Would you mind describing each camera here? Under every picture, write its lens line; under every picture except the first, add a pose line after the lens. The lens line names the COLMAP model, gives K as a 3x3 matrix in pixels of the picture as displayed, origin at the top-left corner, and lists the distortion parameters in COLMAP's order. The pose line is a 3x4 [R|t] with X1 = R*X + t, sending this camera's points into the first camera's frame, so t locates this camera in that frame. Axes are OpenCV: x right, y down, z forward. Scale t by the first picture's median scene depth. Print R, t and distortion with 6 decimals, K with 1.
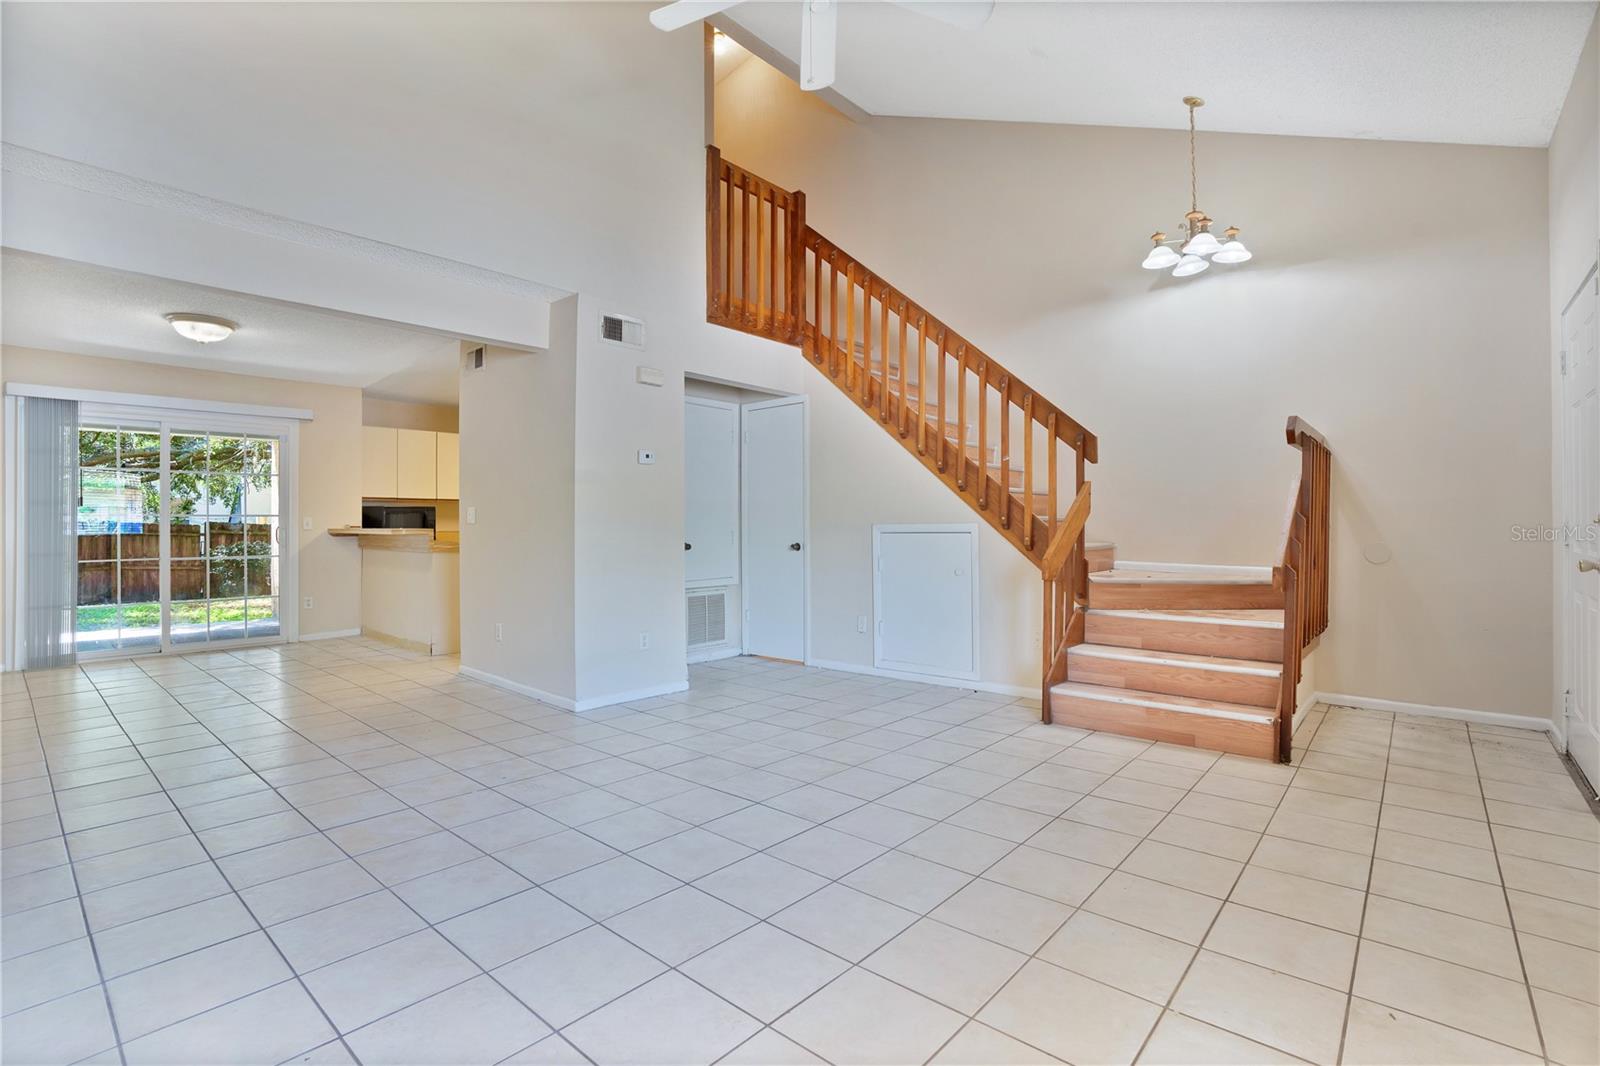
lens RADIAL K [[747.1, 0, 806.9], [0, 747.1, 534.6], [0, 0, 1]] dist [-0.070485, 0.018607]
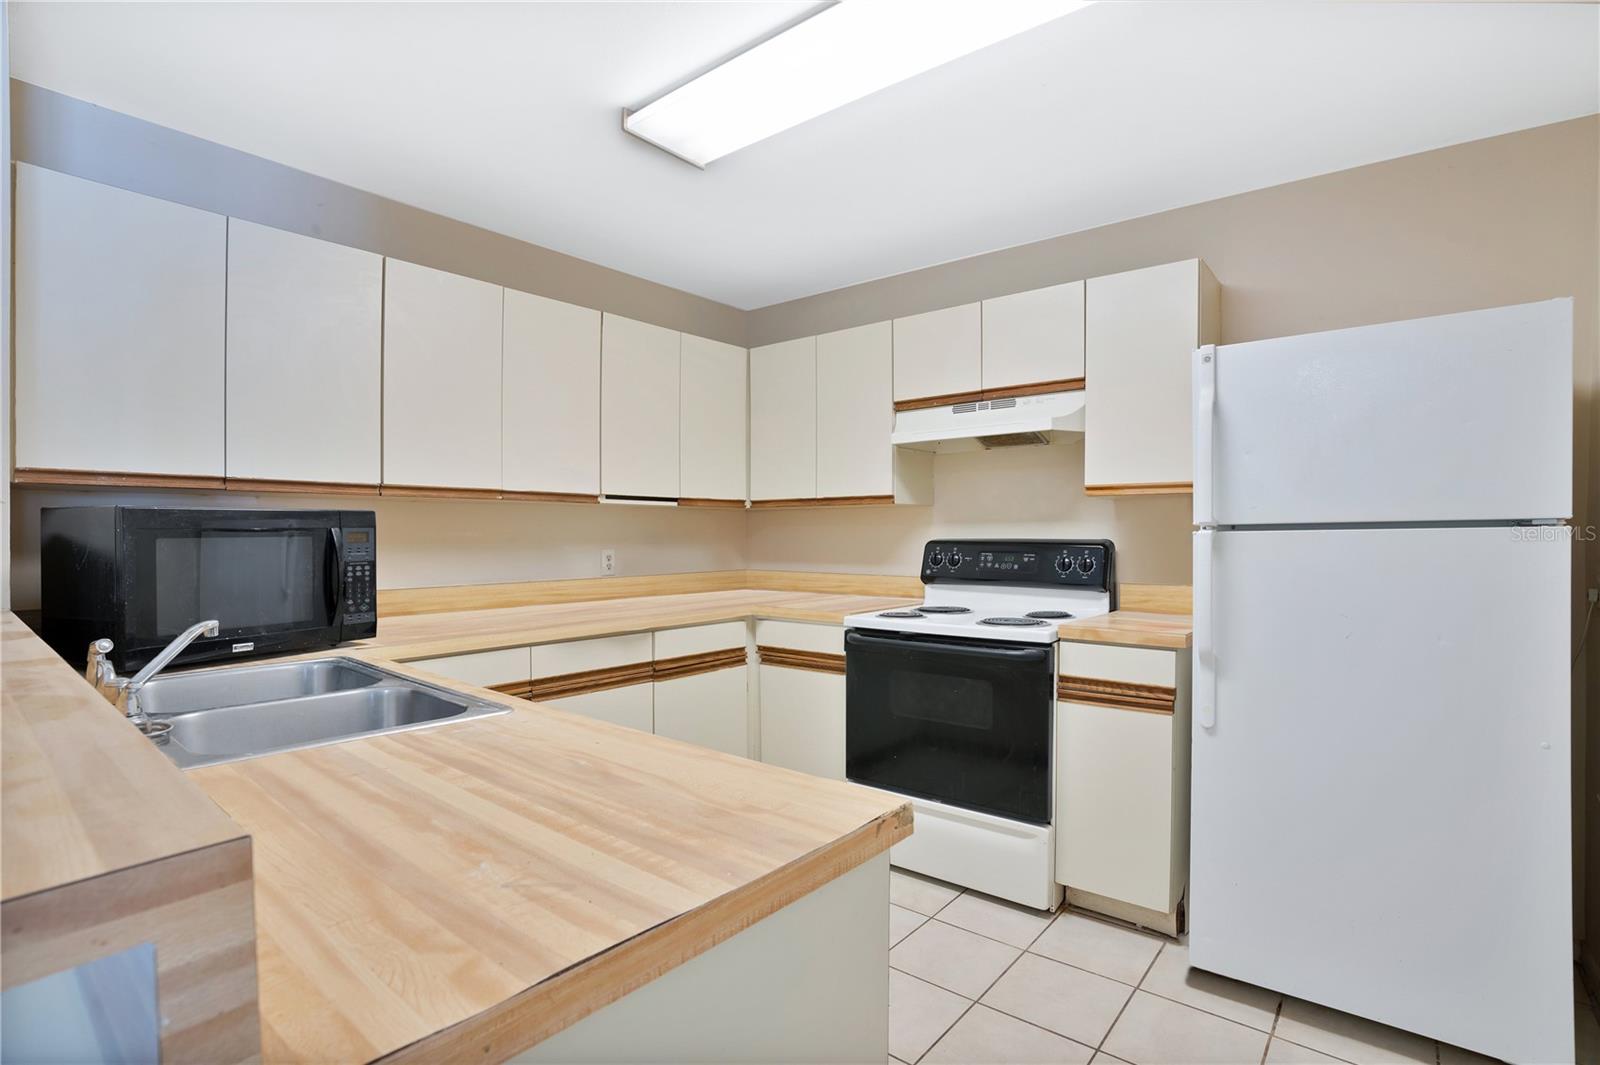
lens RADIAL K [[747.1, 0, 806.9], [0, 747.1, 534.1], [0, 0, 1]] dist [-0.070485, 0.018607]
pose [[0.999334, 0.000960, 0.036487, -0.376348], [-0.000578, 0.999945, -0.010471, -0.028009], [-0.036495, 0.010443, 0.999279, 0.765782]]
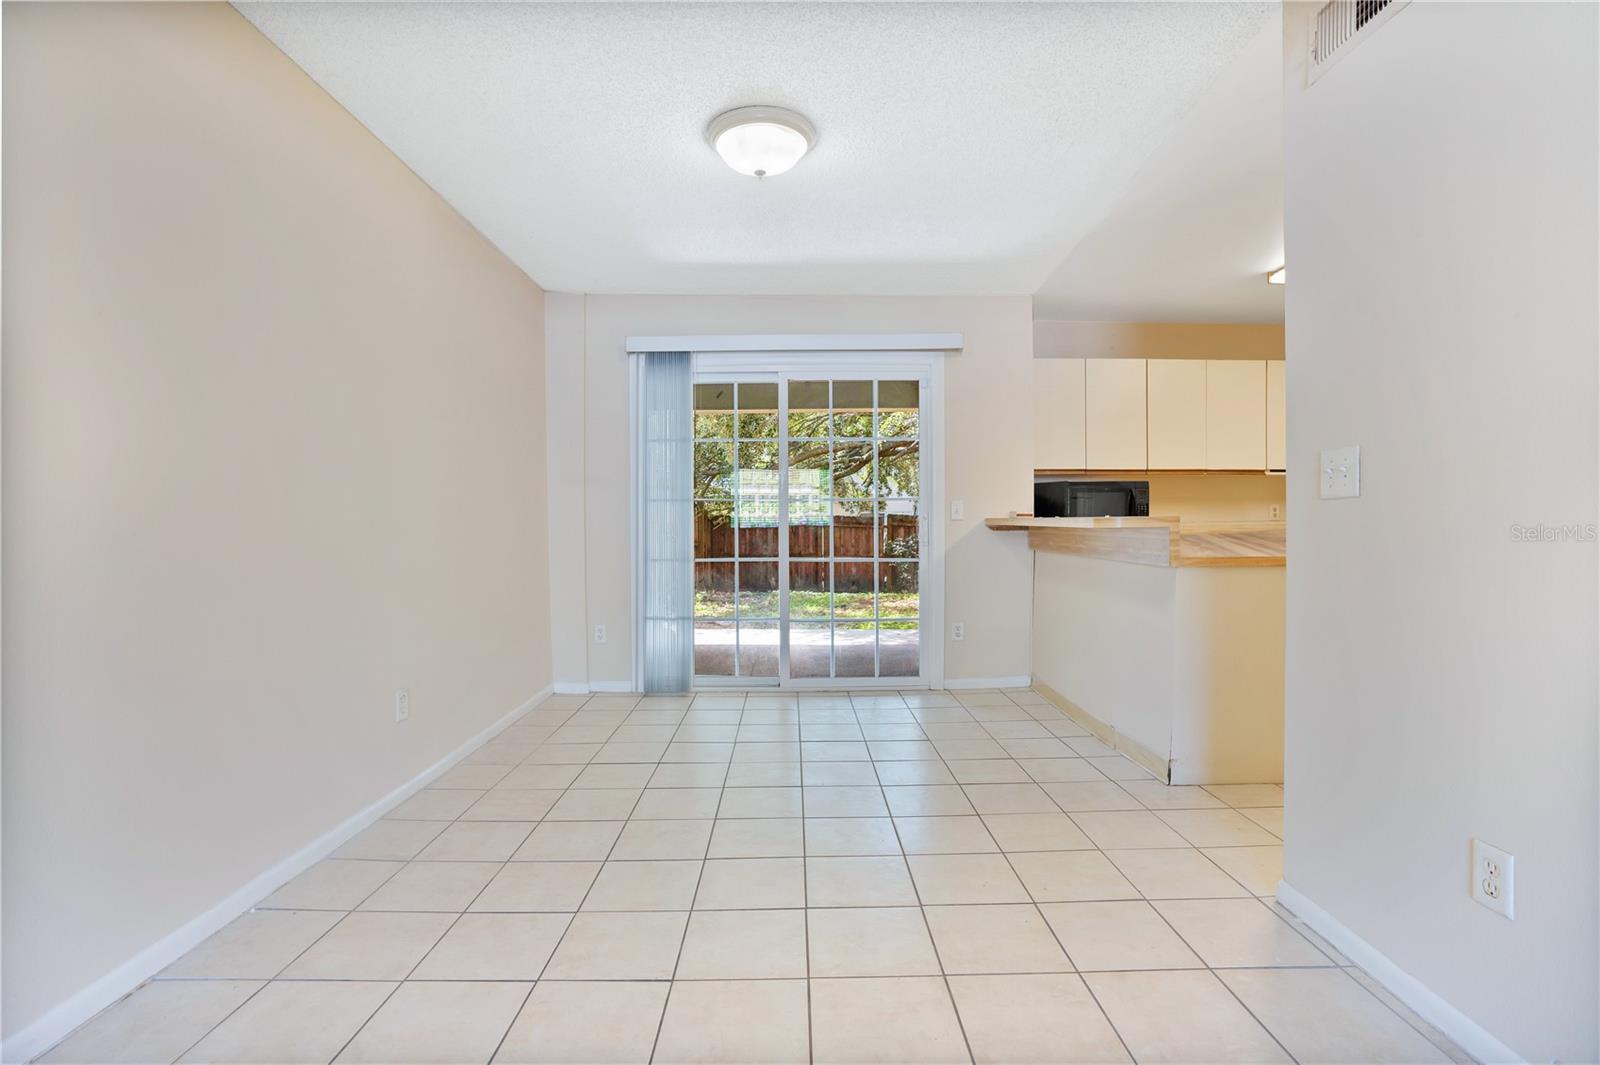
lens RADIAL K [[747.1, 0, 806.9], [0, 747.1, 534.1], [0, 0, 1]] dist [-0.070485, 0.018607]
pose [[0.669899, 0.011223, -0.742367, -0.262541], [-0.005474, 0.999933, 0.010176, 0.000278], [0.742432, -0.002753, 0.669916, 0.420425]]
